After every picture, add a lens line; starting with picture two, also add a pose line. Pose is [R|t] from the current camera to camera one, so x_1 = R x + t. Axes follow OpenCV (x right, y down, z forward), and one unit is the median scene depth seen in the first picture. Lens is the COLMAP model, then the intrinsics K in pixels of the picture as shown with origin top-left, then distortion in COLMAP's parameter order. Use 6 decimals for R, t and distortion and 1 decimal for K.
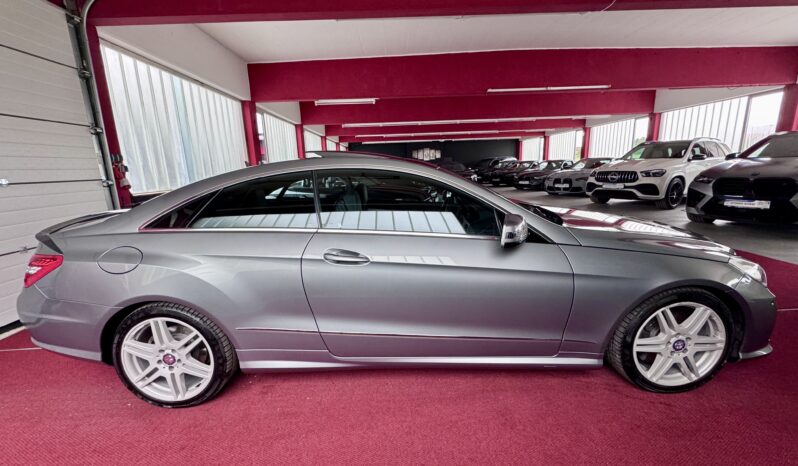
lens RADIAL K [[322.1, 0, 399.7], [0, 322.1, 236.7], [0, 0, 1]] dist [-0.004731, 0.000144]
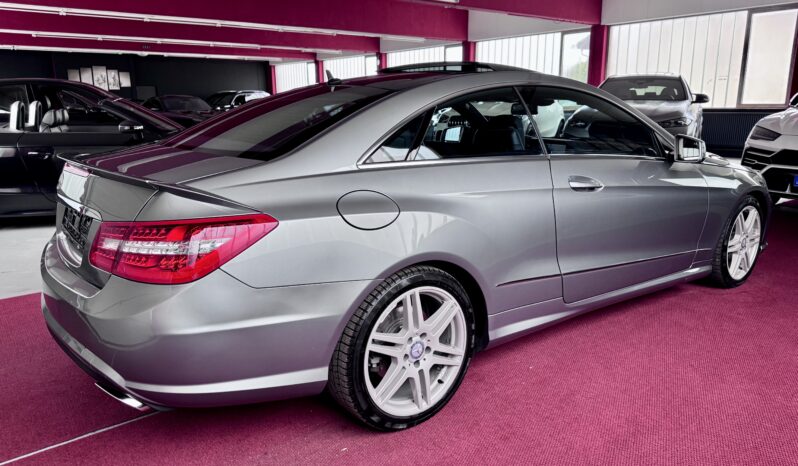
lens RADIAL K [[584.4, 0, 405.2], [0, 584.4, 233.0], [0, 0, 1]] dist [0.023319, -0.020134]
pose [[0.787033, -0.103778, 0.608119, -0.492350], [0.108703, 0.993654, 0.028888, 0.030038], [-0.607259, 0.043368, 0.793320, -0.000409]]
